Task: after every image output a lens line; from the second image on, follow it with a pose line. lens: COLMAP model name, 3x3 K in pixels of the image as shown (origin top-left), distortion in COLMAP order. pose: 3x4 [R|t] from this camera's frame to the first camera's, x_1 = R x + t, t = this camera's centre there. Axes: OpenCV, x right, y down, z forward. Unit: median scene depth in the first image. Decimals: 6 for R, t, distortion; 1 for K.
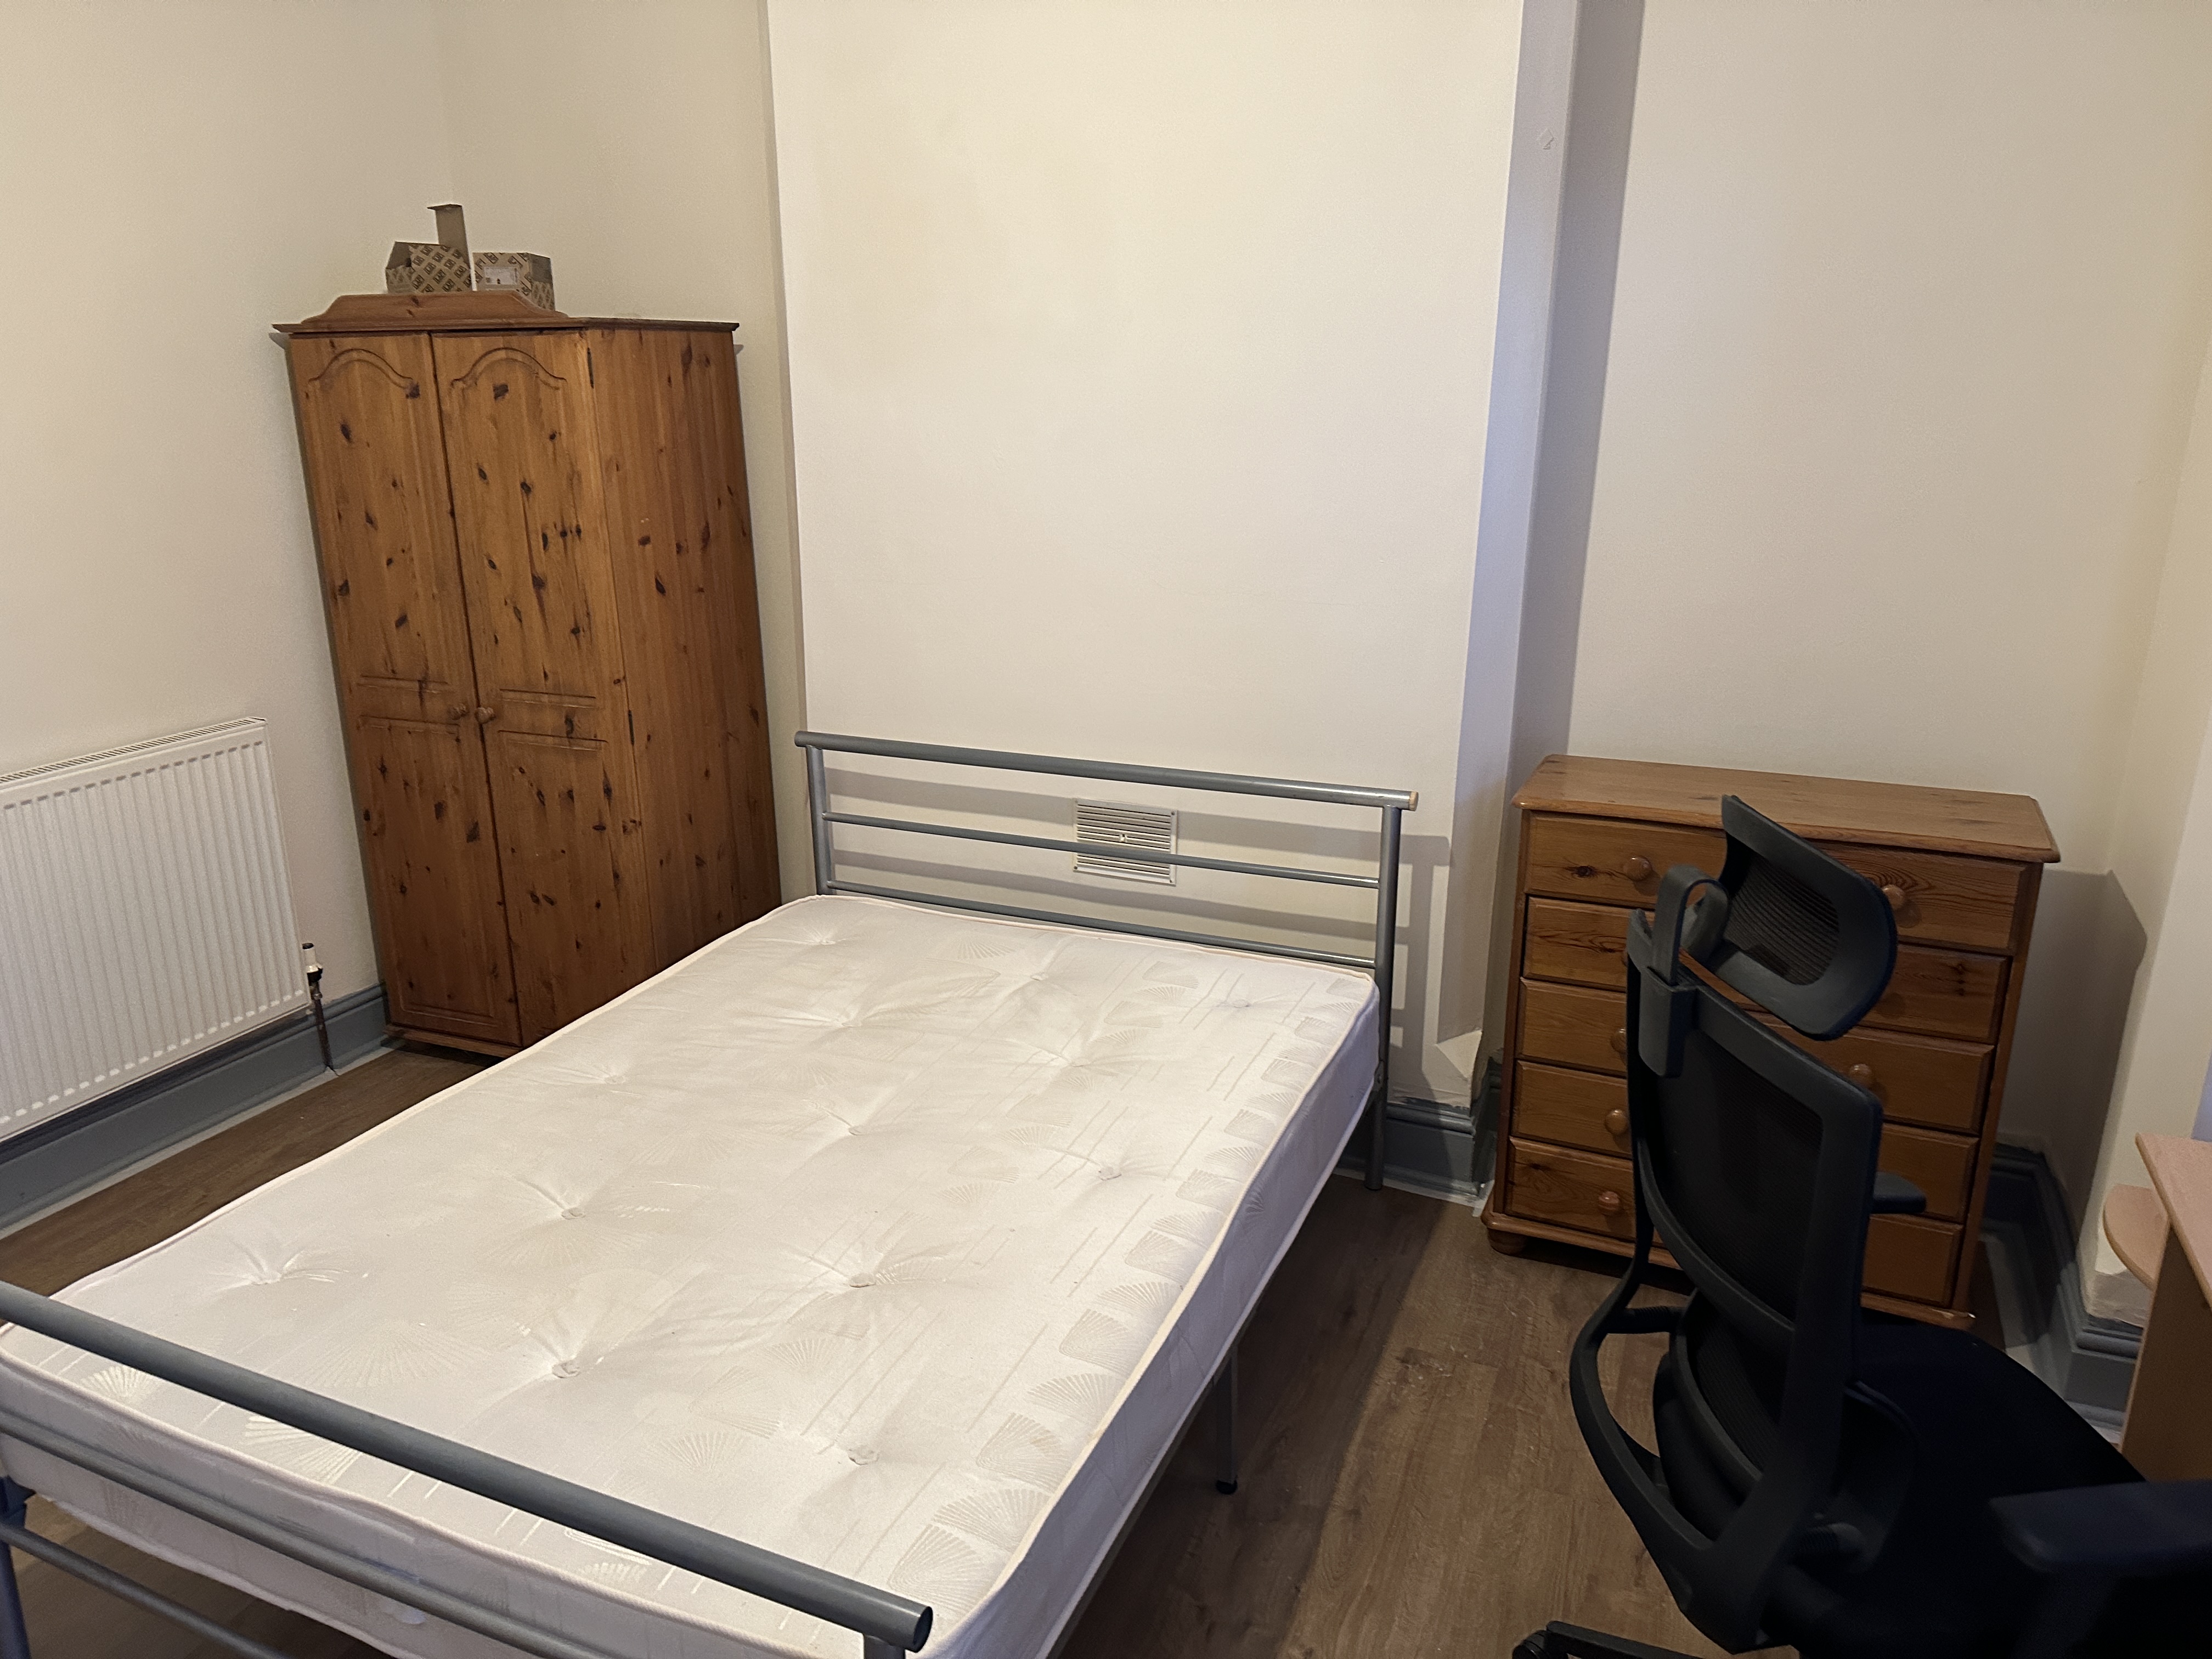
lens RADIAL K [[1528.7, 0, 1102.7], [0, 1528.7, 824.0], [0, 0, 1]] dist [0.045730, -0.041372]
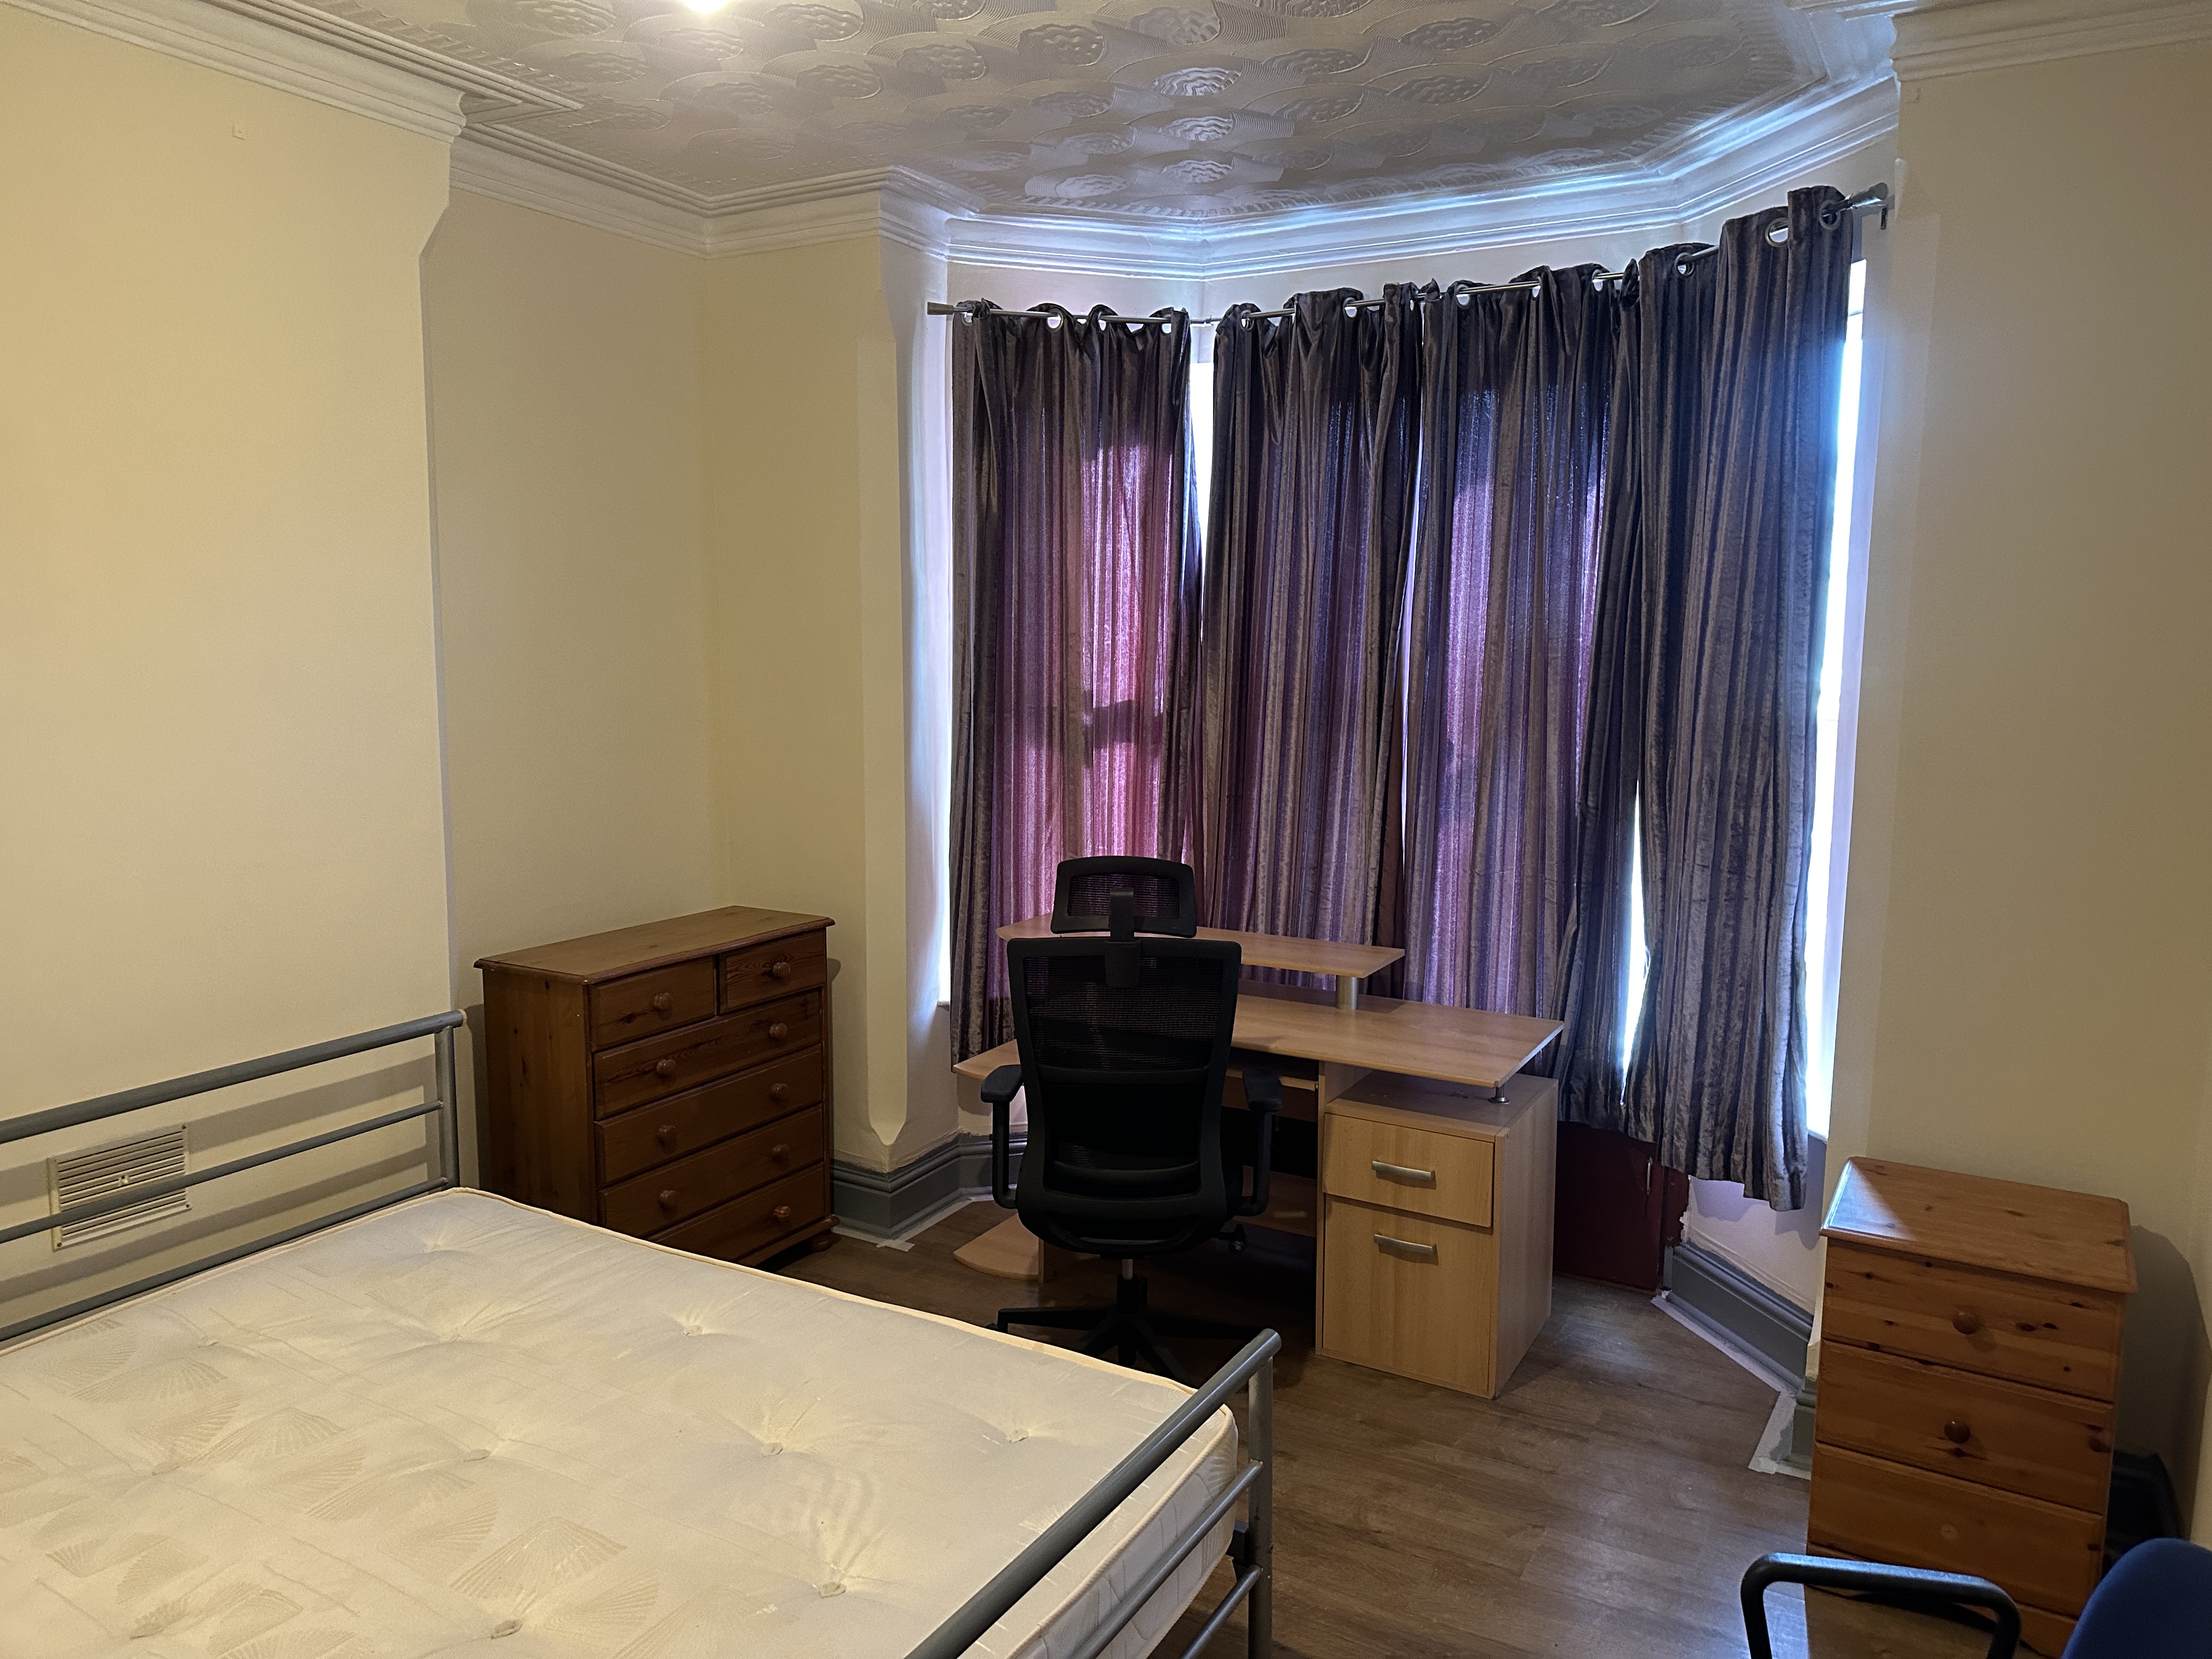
lens RADIAL K [[1528.7, 0, 1107.6], [0, 1528.7, 834.3], [0, 0, 1]] dist [0.045730, -0.041372]
pose [[0.110347, -0.118012, 0.986862, -0.749344], [0.278318, 0.956870, 0.083305, -0.094058], [-0.954129, 0.265469, 0.138433, 0.322726]]
